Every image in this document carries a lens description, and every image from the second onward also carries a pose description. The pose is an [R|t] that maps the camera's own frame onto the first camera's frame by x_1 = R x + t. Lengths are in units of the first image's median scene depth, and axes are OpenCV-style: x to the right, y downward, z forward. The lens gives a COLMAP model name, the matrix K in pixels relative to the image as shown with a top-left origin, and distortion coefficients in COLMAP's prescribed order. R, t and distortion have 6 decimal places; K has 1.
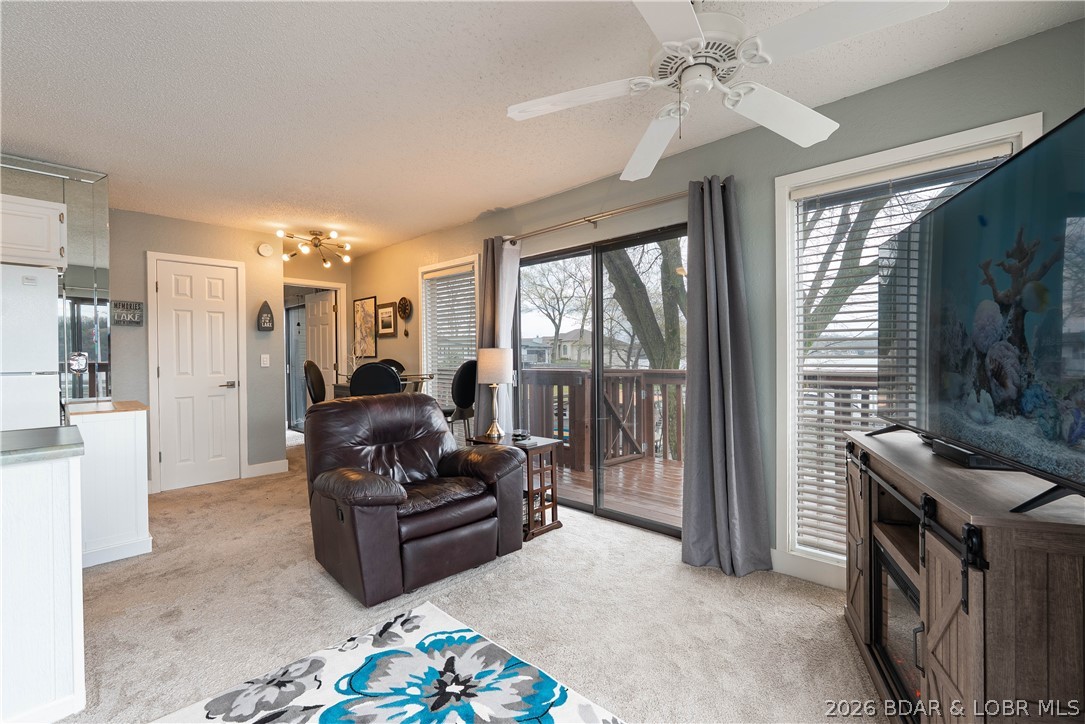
lens RADIAL K [[477.7, 0, 546.8], [0, 477.7, 362.2], [0, 0, 1]] dist [-0.010542, 0.002165]
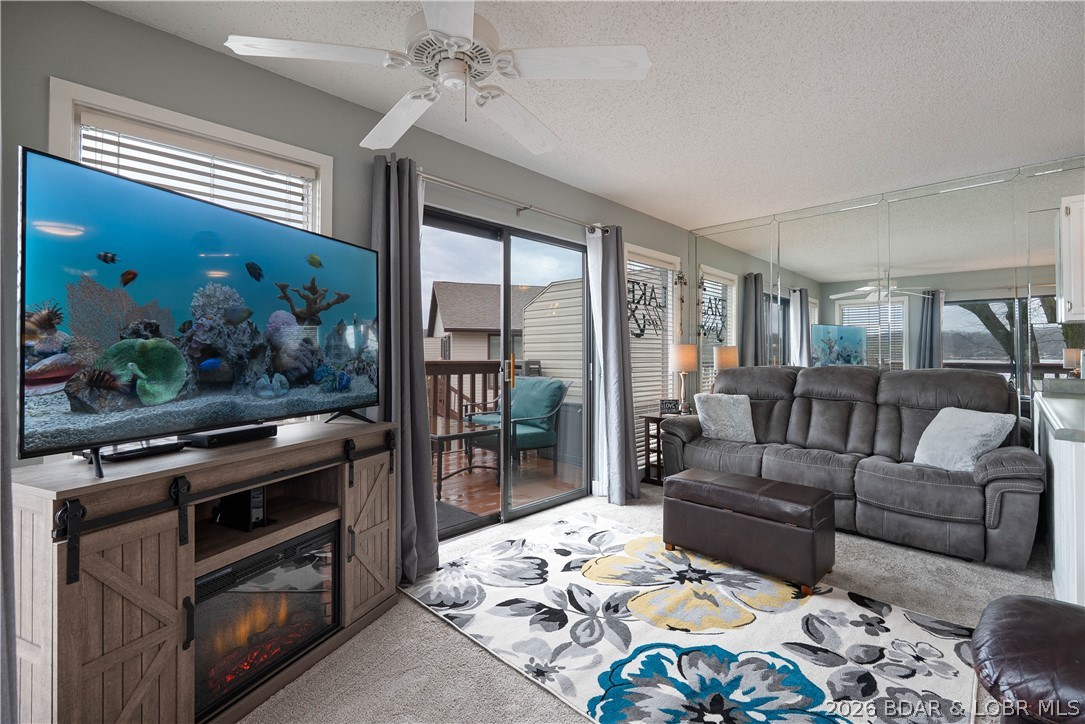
lens RADIAL K [[477.7, 0, 554.4], [0, 477.7, 353.7], [0, 0, 1]] dist [-0.010542, 0.002165]
pose [[-0.999972, 0.007253, 0.001589, 0.041967], [0.007268, 0.999929, 0.009407, -0.004417], [-0.001521, 0.009419, -0.999954, 0.800681]]
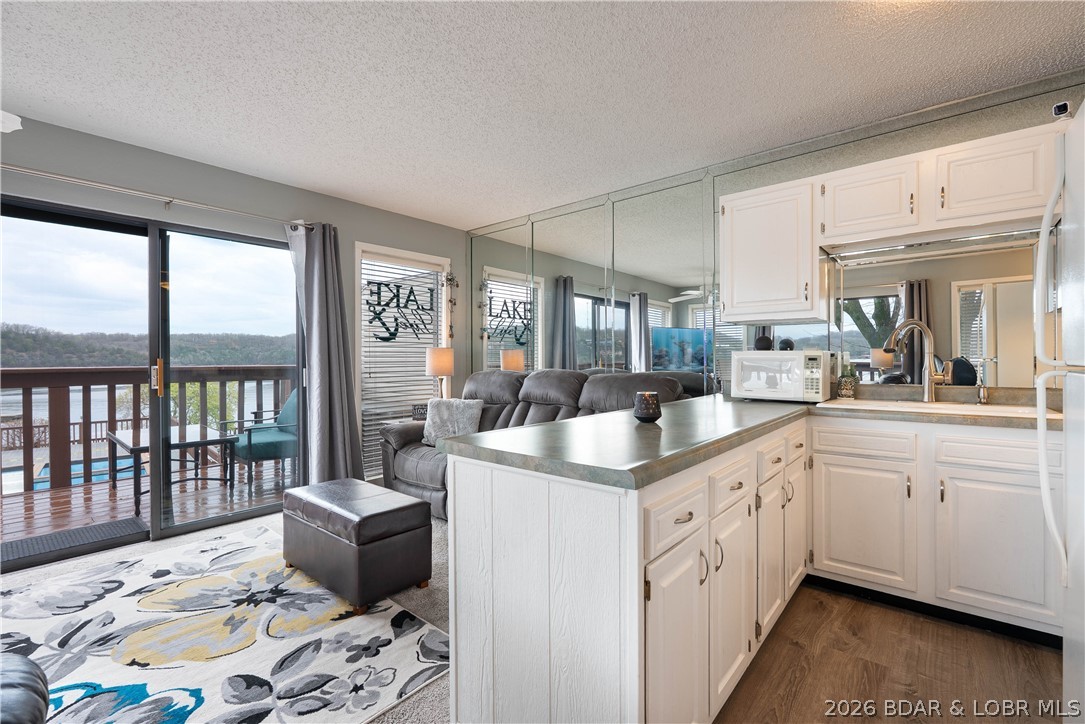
lens RADIAL K [[477.7, 0, 545.3], [0, 477.7, 361.3], [0, 0, 1]] dist [-0.010542, 0.002165]
pose [[-0.997683, 0.013793, -0.066614, -0.447052], [0.012804, 0.999802, 0.015245, 0.003393], [0.066811, 0.014357, -0.997662, 0.772109]]
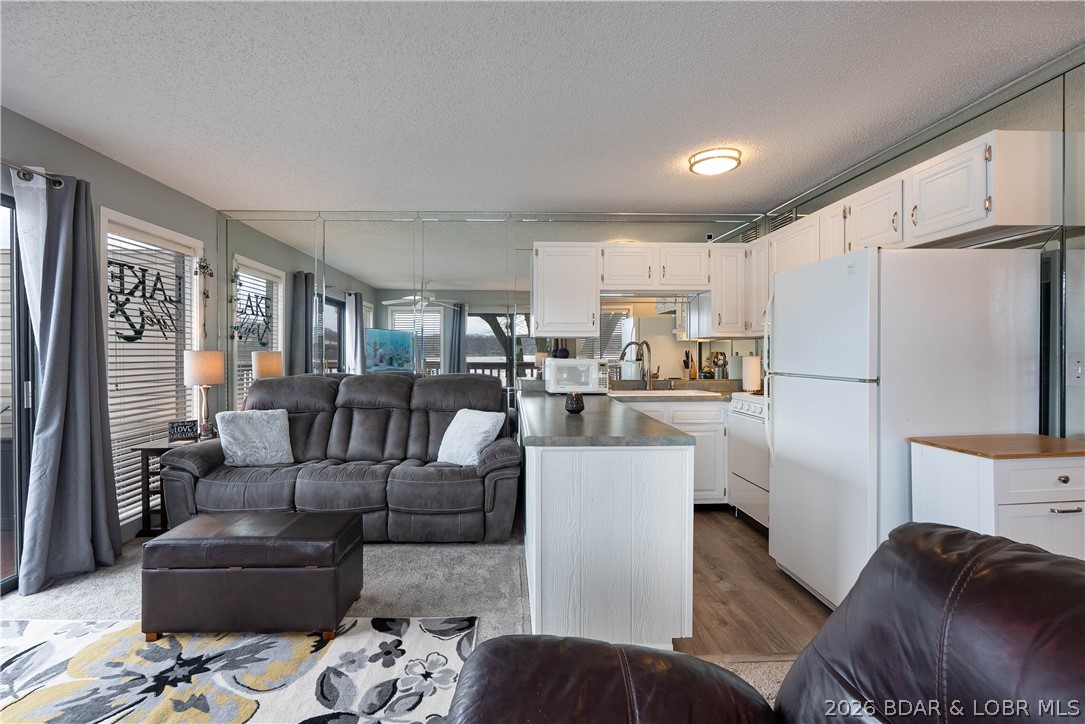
lens RADIAL K [[477.7, 0, 524.0], [0, 477.7, 358.4], [0, 0, 1]] dist [-0.010542, 0.002165]
pose [[-0.704282, 0.017115, -0.709714, -0.051340], [-0.000570, 0.999695, 0.024673, -0.021670], [0.709920, 0.017781, -0.704058, 0.731437]]
